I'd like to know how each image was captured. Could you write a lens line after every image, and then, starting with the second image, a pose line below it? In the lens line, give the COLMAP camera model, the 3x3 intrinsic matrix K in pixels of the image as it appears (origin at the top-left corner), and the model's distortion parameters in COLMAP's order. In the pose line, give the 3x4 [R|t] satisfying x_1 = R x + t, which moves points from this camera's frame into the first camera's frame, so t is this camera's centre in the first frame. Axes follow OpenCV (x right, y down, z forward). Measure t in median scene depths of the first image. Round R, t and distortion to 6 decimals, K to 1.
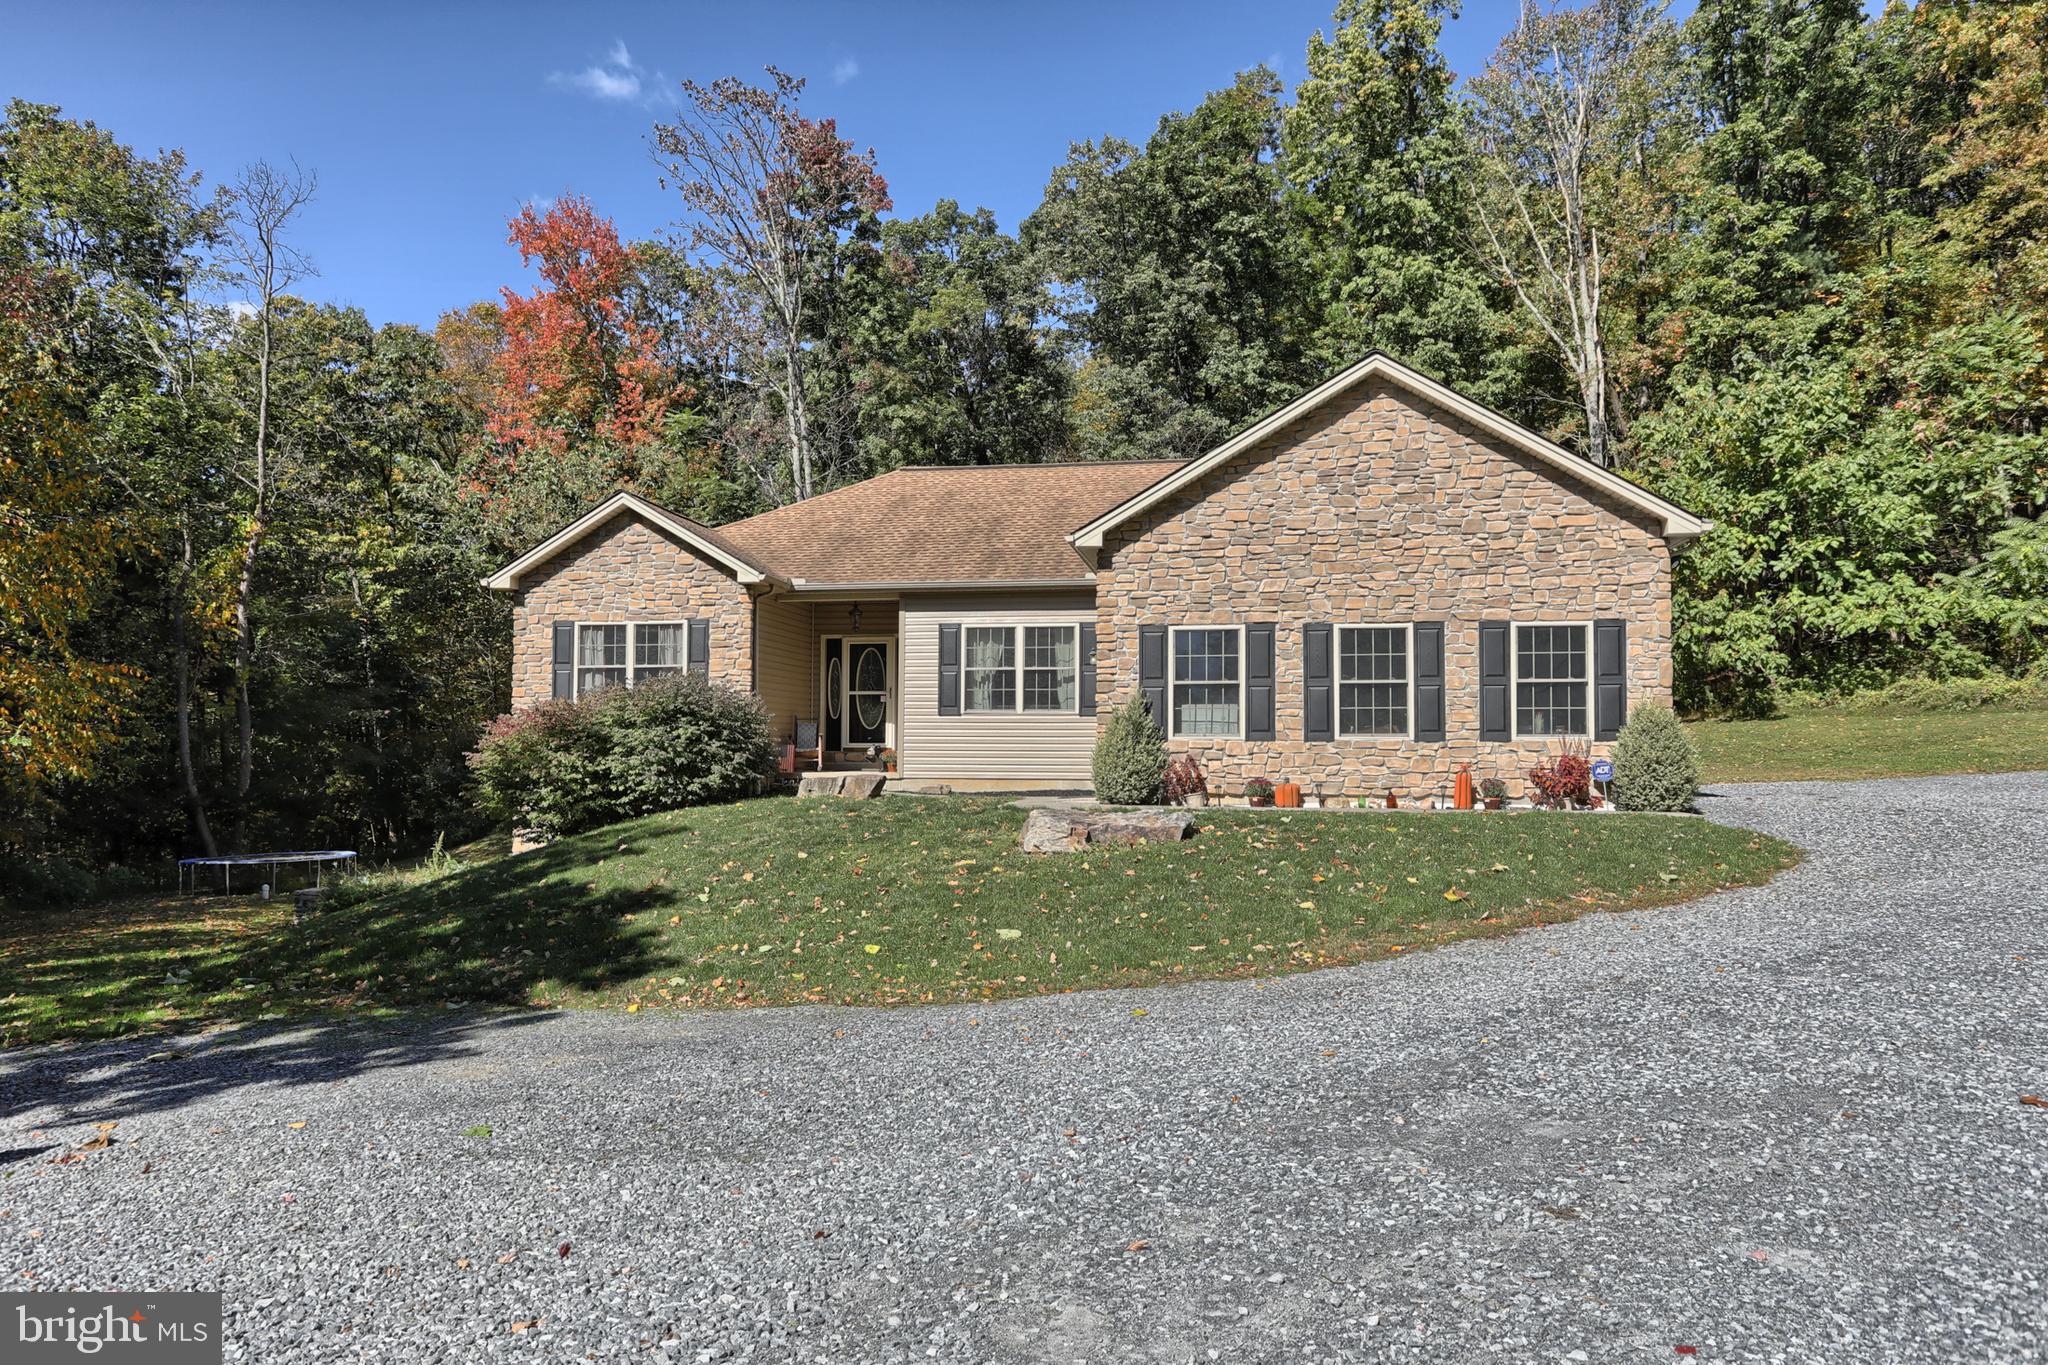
lens RADIAL K [[1342.8, 0, 1031.0], [0, 1342.8, 738.7], [0, 0, 1]] dist [-0.007977, 0.019561]
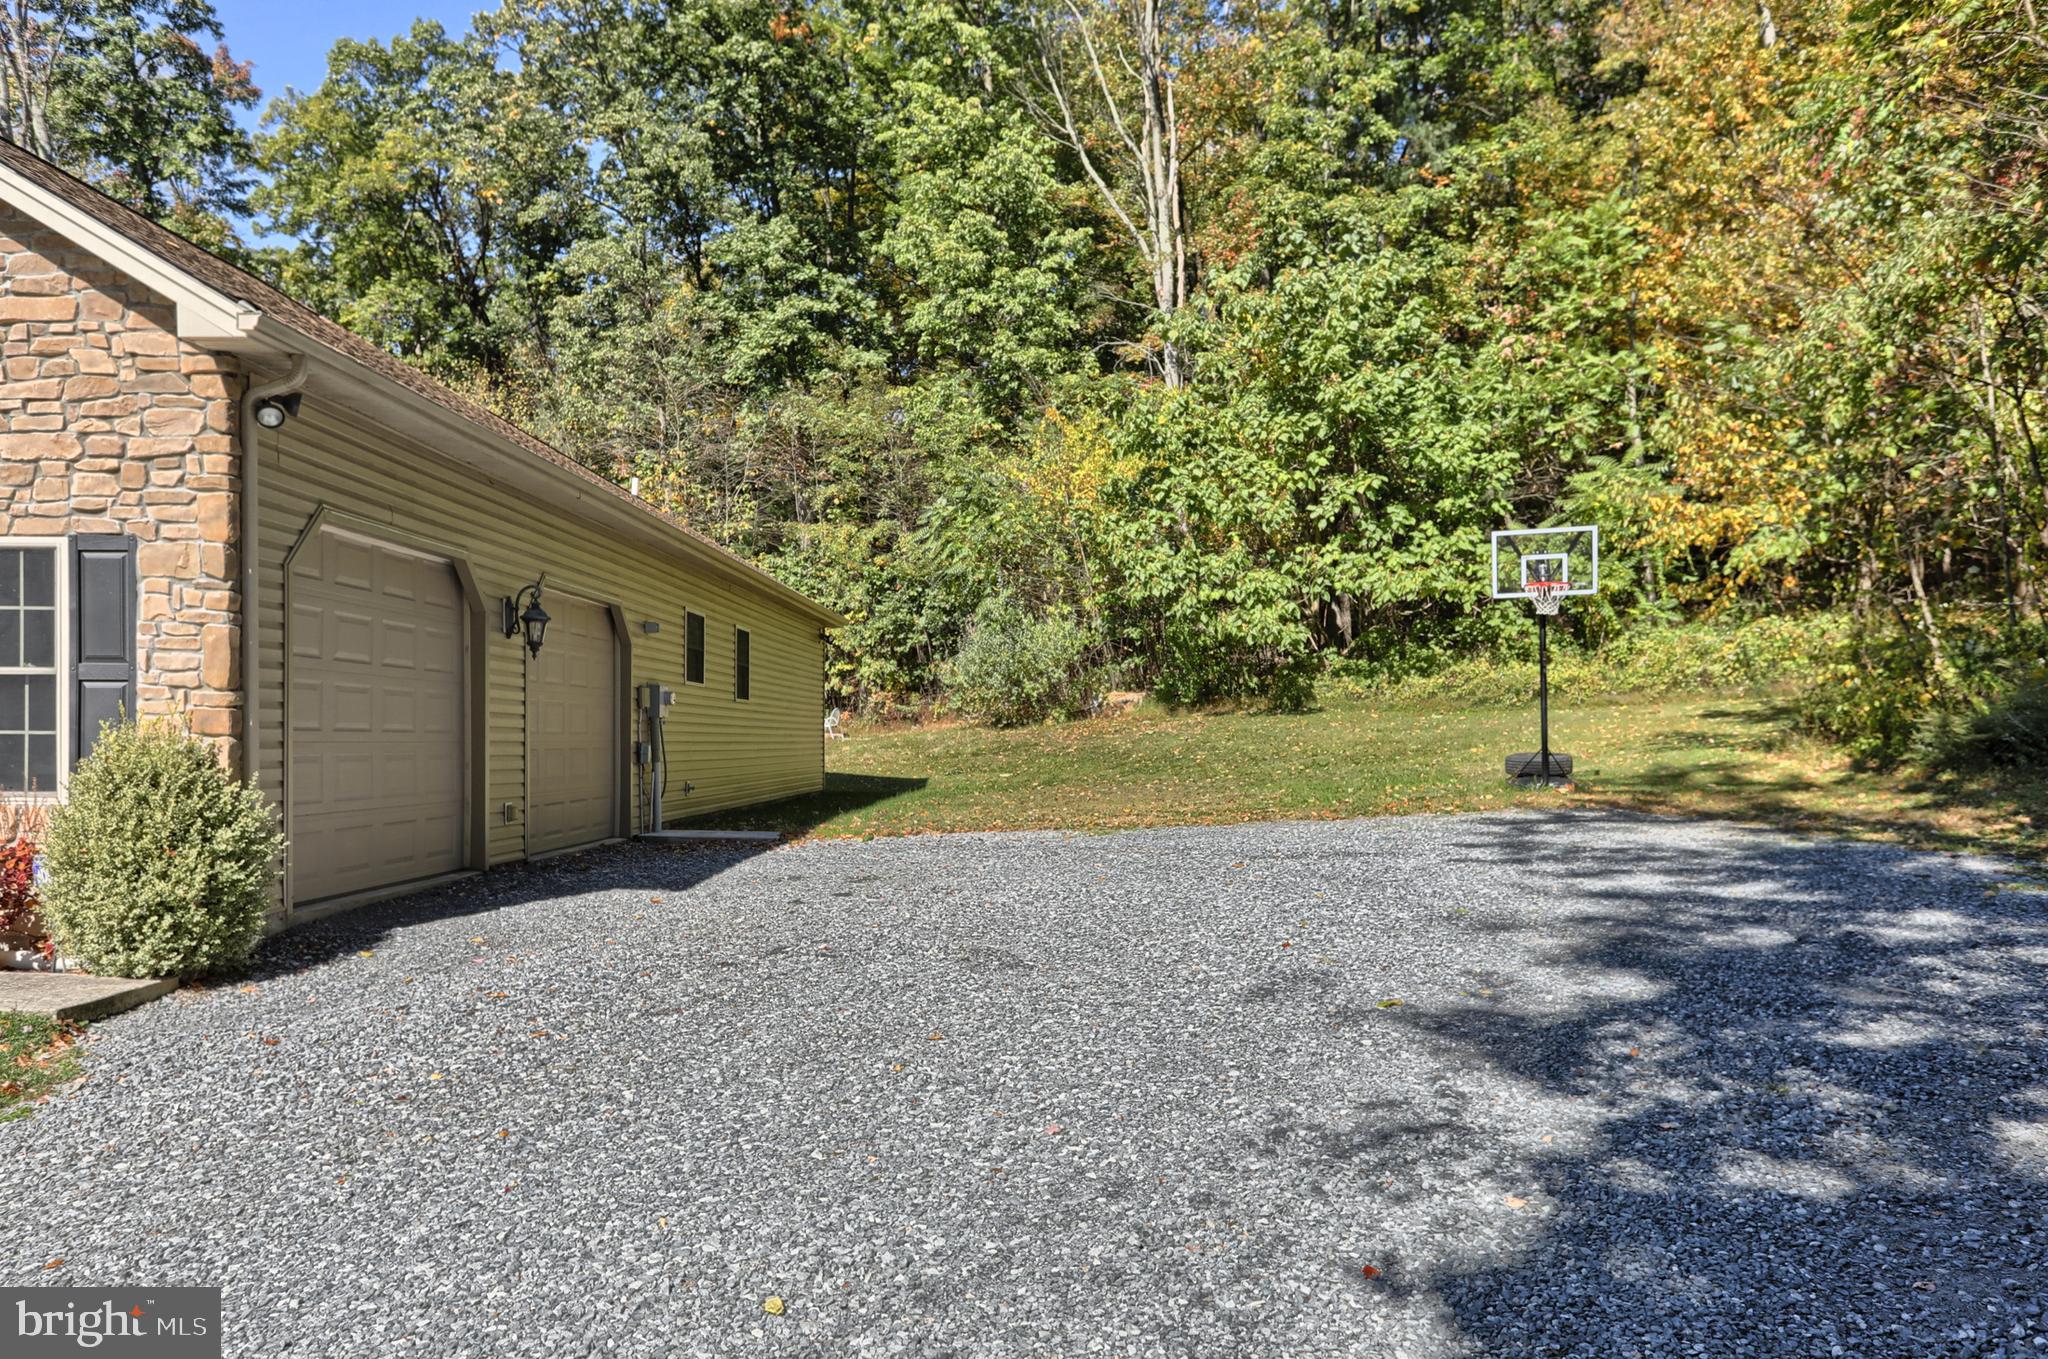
lens RADIAL K [[1444.2, 0, 1019.0], [0, 1444.2, 777.9], [0, 0, 1]] dist [0.003461, 0.003682]
pose [[0.991029, 0.001779, 0.133636, 0.499254], [-0.007973, 0.998918, 0.045828, -0.024368], [-0.133409, -0.046483, 0.989970, 0.357163]]
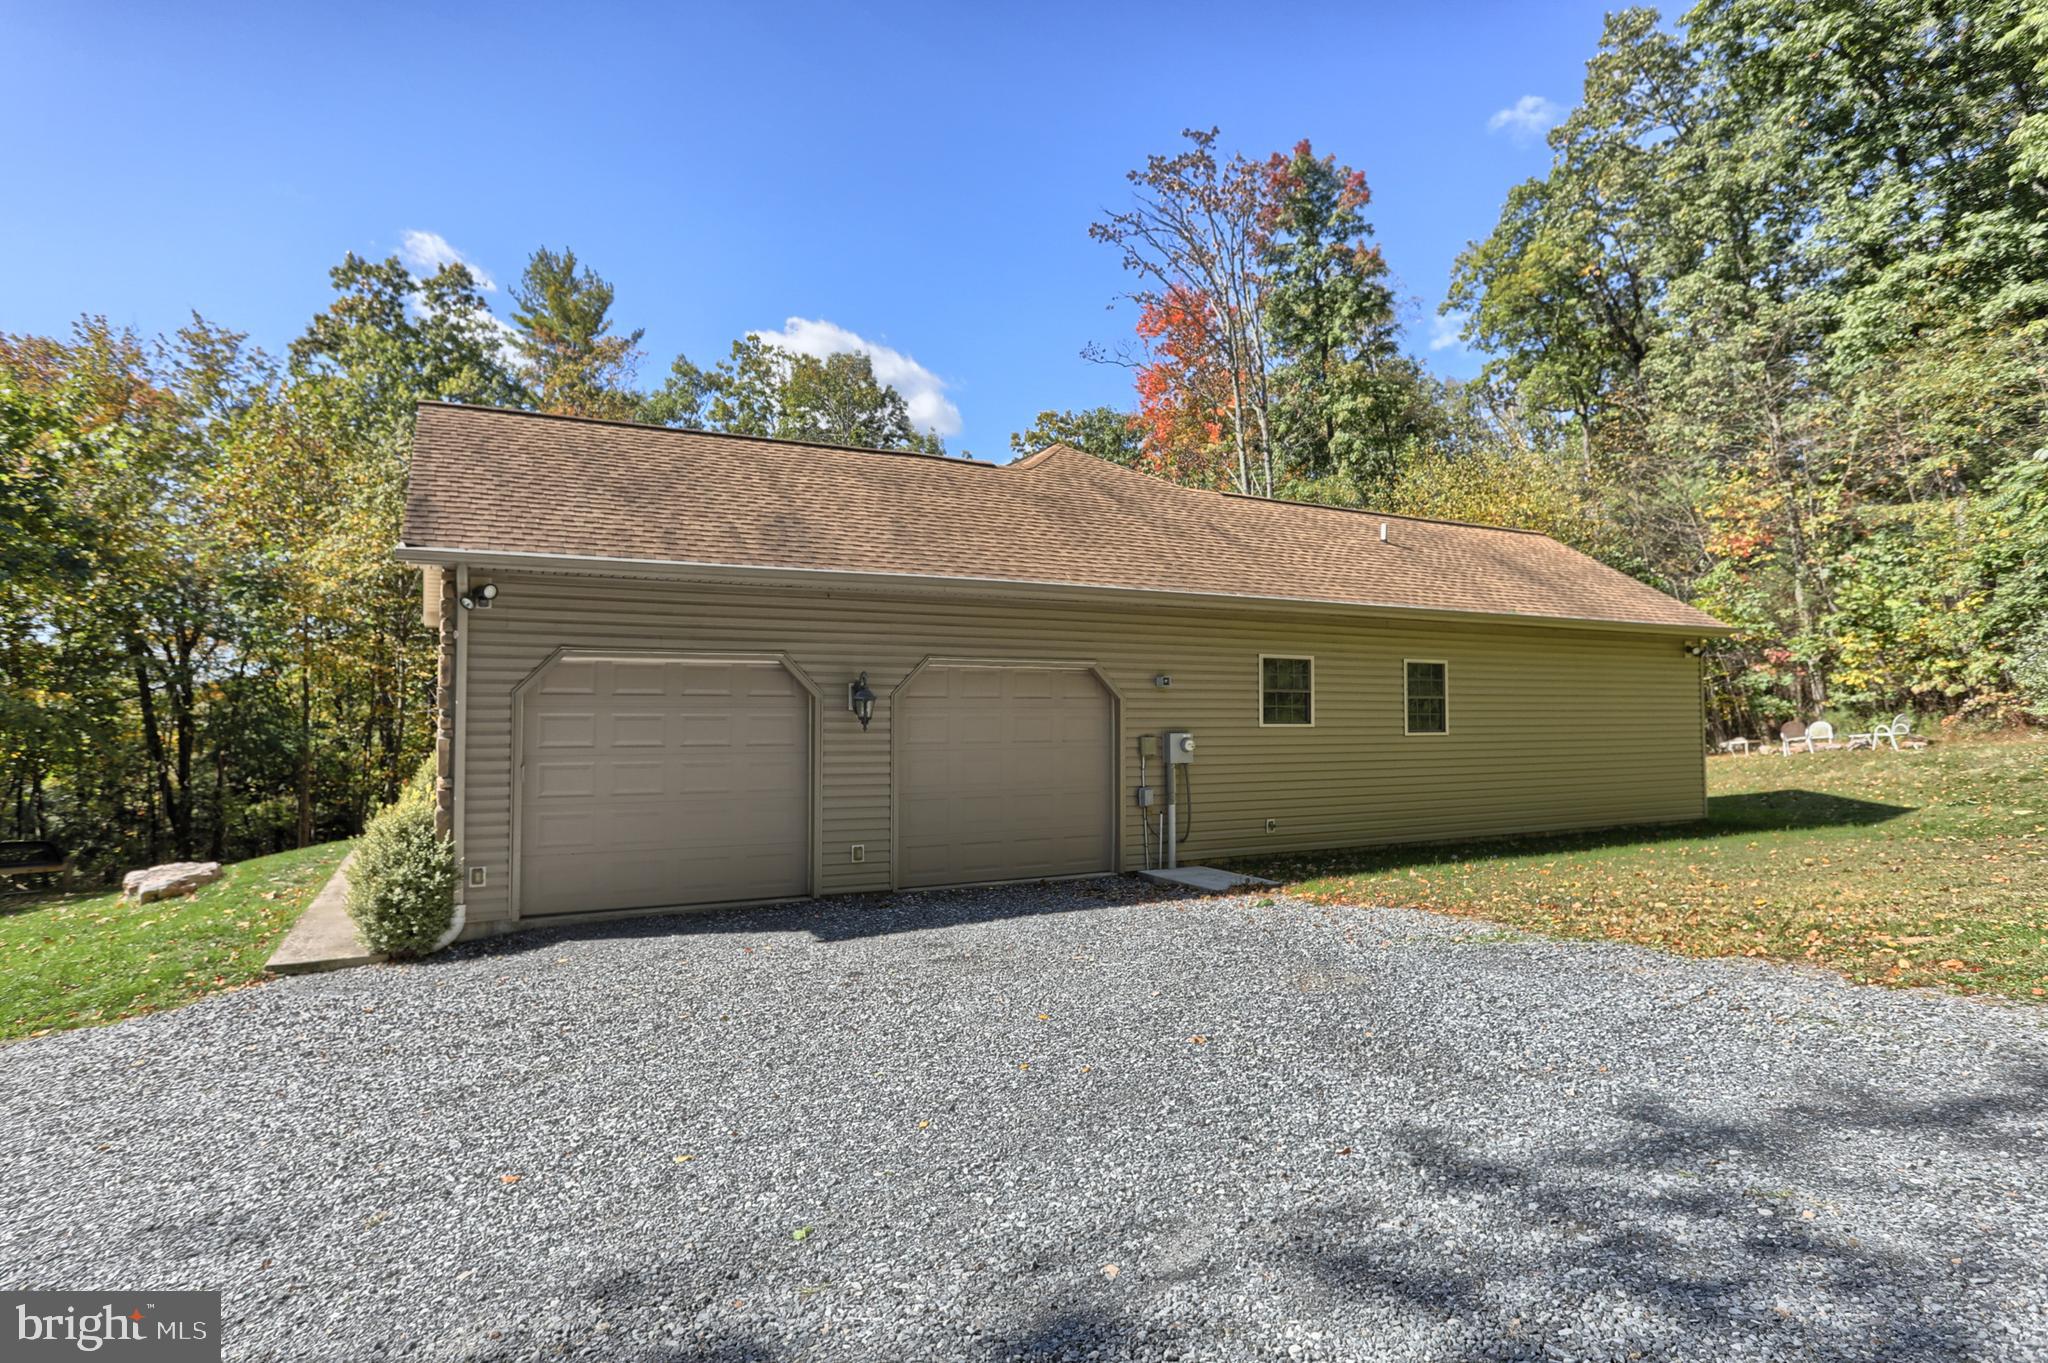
lens RADIAL K [[1089.9, 0, 1024.0], [0, 1089.9, 681.5], [0, 0, 1]] dist [-0.015165, -0.000007]
pose [[0.597841, -0.019946, -0.801366, 0.894395], [0.015594, 0.999791, -0.013251, -0.062011], [0.801463, -0.004574, 0.598027, 0.714000]]
